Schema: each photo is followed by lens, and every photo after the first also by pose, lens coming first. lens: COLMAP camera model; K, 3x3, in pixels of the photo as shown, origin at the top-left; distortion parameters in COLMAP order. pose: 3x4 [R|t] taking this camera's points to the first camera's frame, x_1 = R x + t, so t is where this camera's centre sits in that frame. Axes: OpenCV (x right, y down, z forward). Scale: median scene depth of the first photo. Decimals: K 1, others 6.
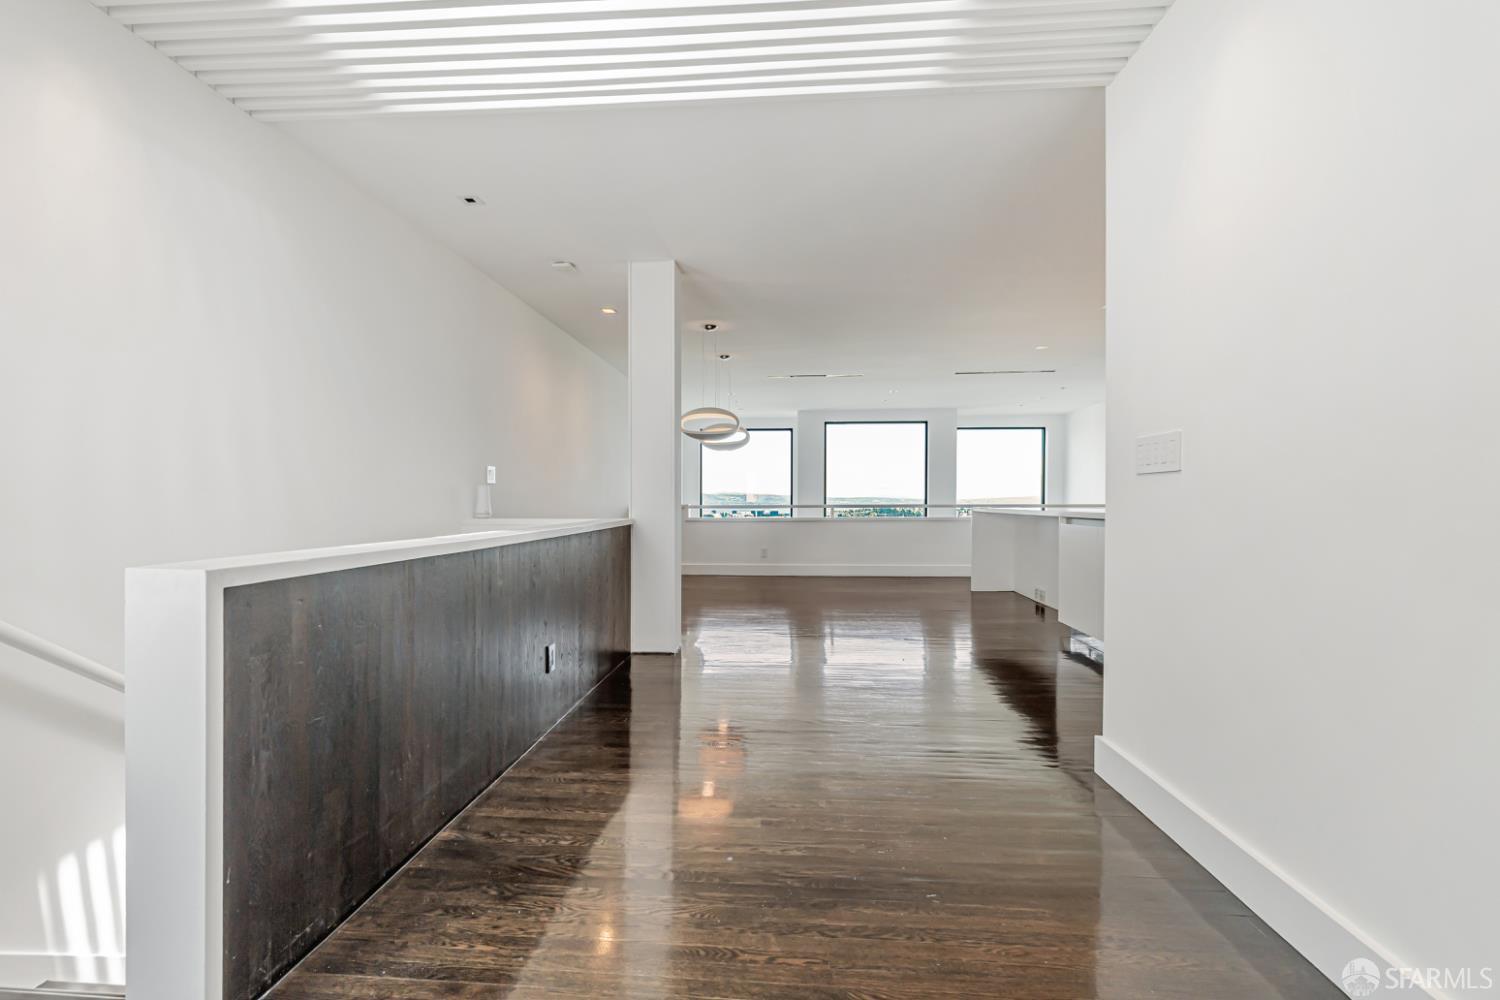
lens RADIAL K [[653.6, 0, 748.1], [0, 653.6, 505.8], [0, 0, 1]] dist [0.000603, 0.000011]
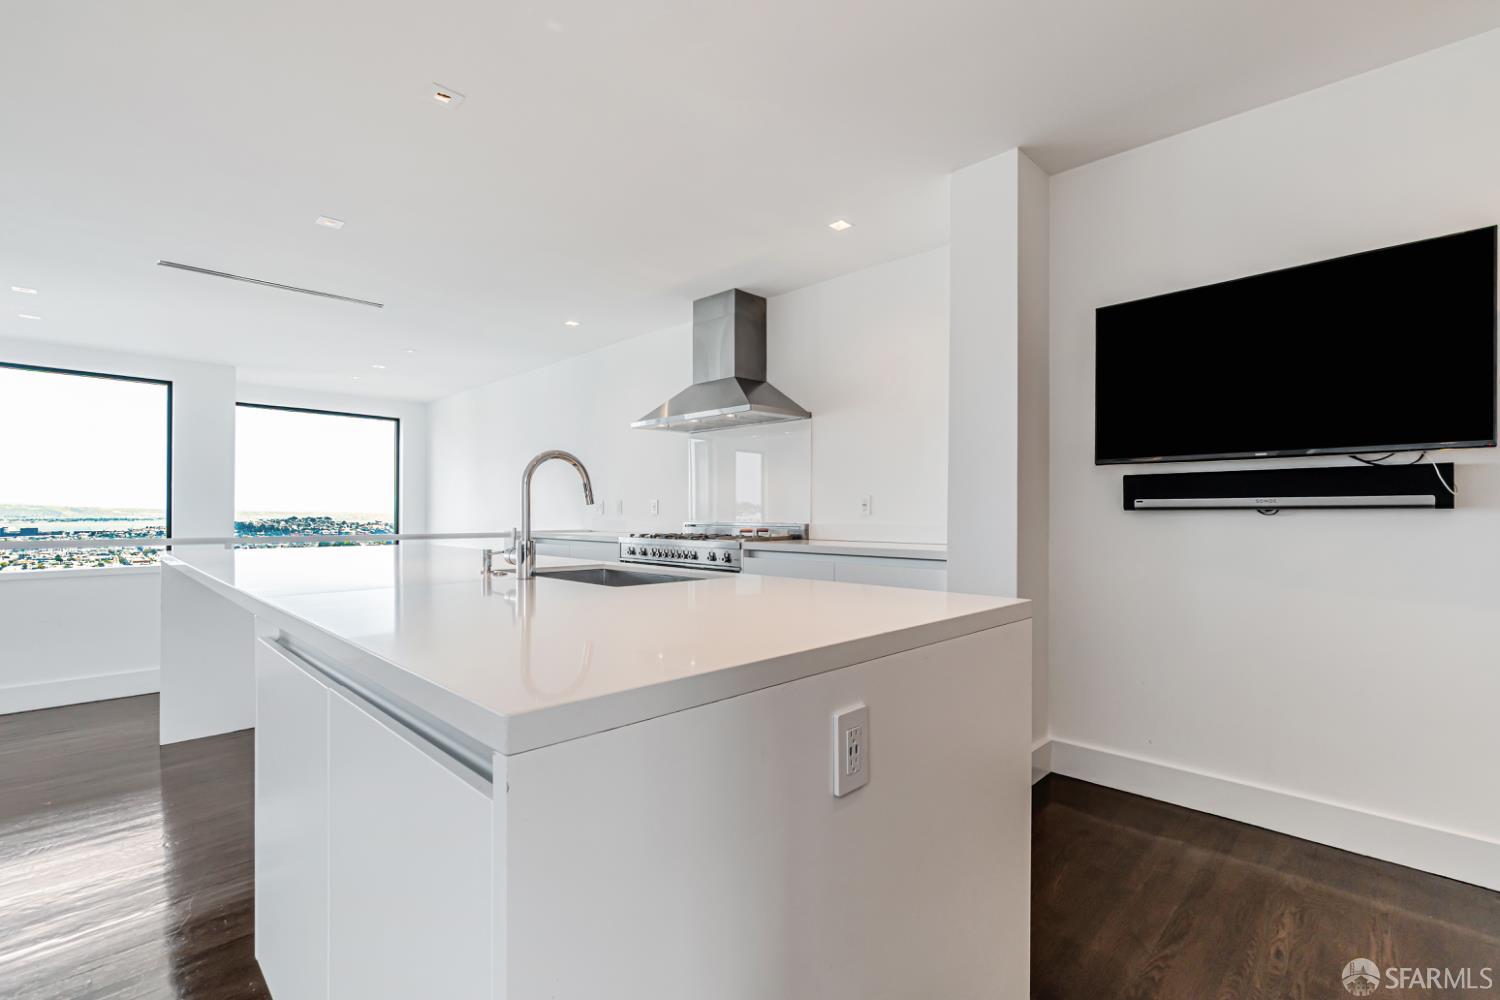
lens RADIAL K [[670.0, 0, 744.3], [0, 670.0, 510.3], [0, 0, 1]] dist [-0.003251, -0.000225]
pose [[0.657189, 0.011063, 0.753645, 0.265757], [-0.000241, 0.999895, -0.014468, -0.018444], [-0.753726, 0.009327, 0.657123, 0.420333]]
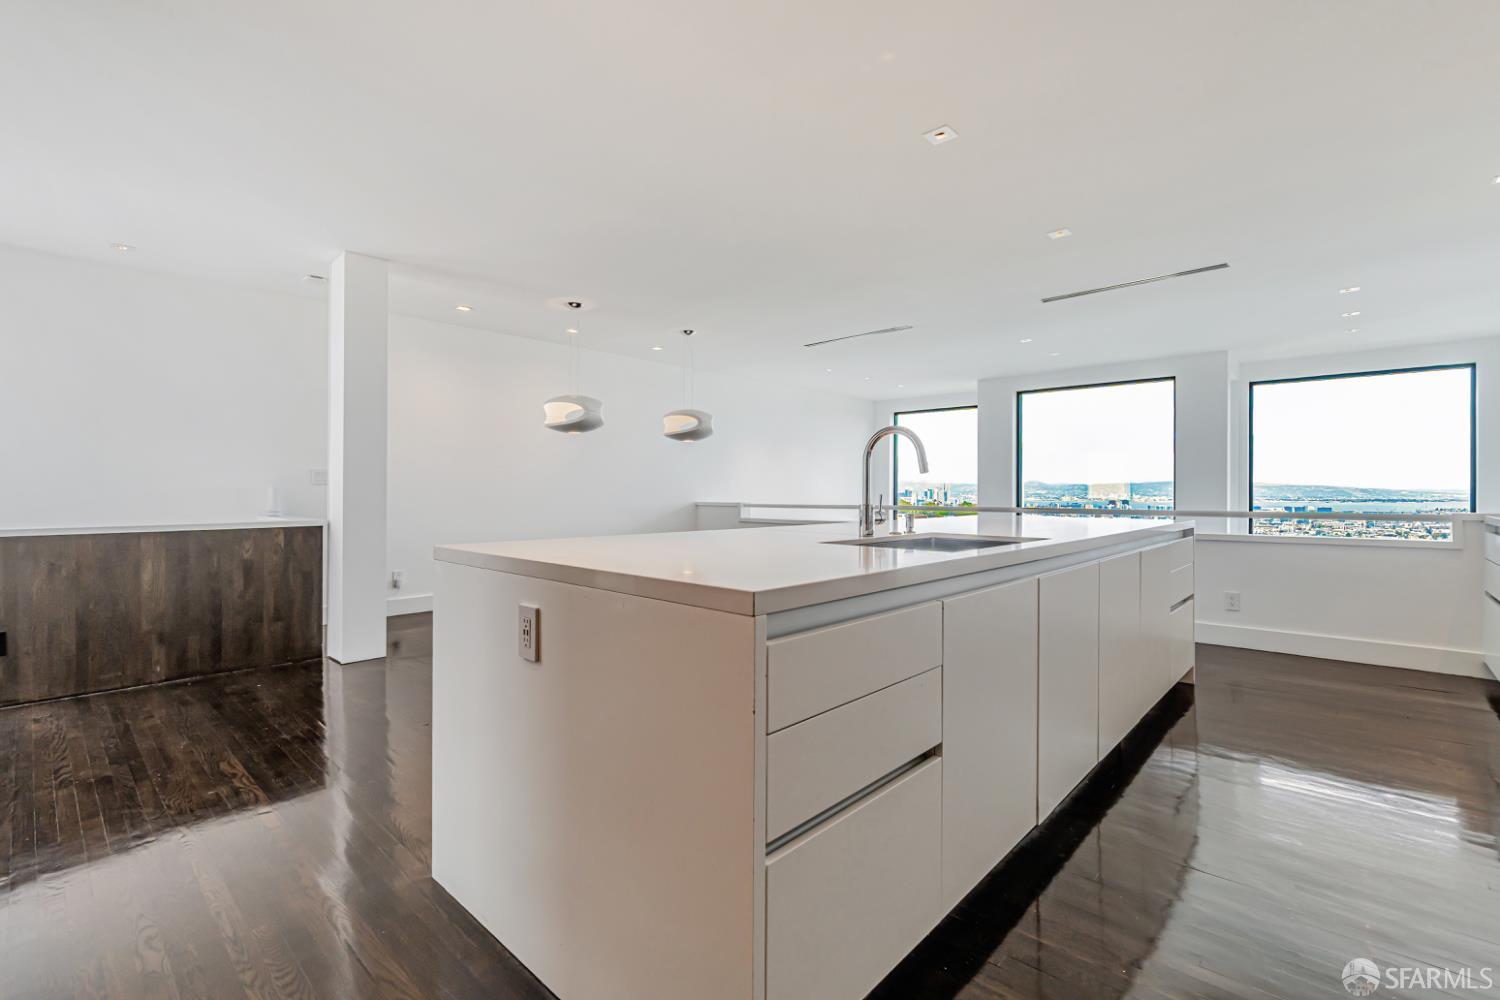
lens RADIAL K [[670.0, 0, 744.3], [0, 670.0, 510.3], [0, 0, 1]] dist [-0.003251, -0.000225]
pose [[0.773386, 0.022456, -0.633538, 0.581266], [-0.009675, 0.999674, 0.023623, -0.016153], [0.633862, -0.012141, 0.773351, 0.369633]]
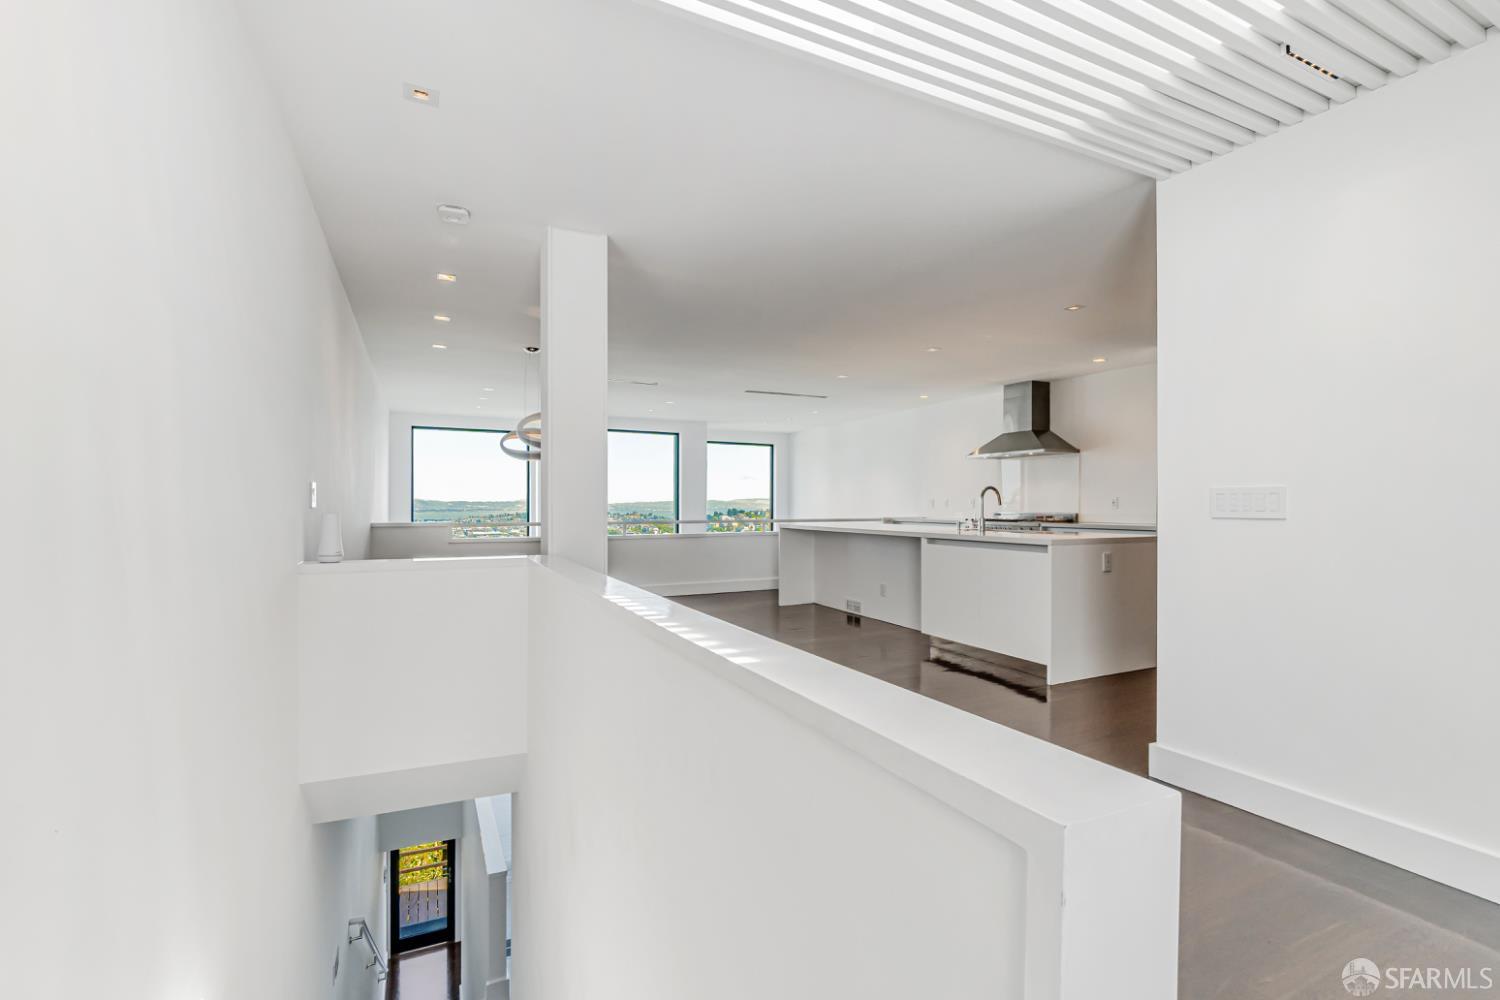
lens RADIAL K [[670.0, 0, 744.3], [0, 670.0, 510.3], [0, 0, 1]] dist [-0.003251, -0.000225]
pose [[0.866851, -0.001205, 0.498567, -0.231333], [0.001562, 0.999999, -0.000299, -0.019740], [-0.498566, 0.001038, 0.866851, 0.115953]]
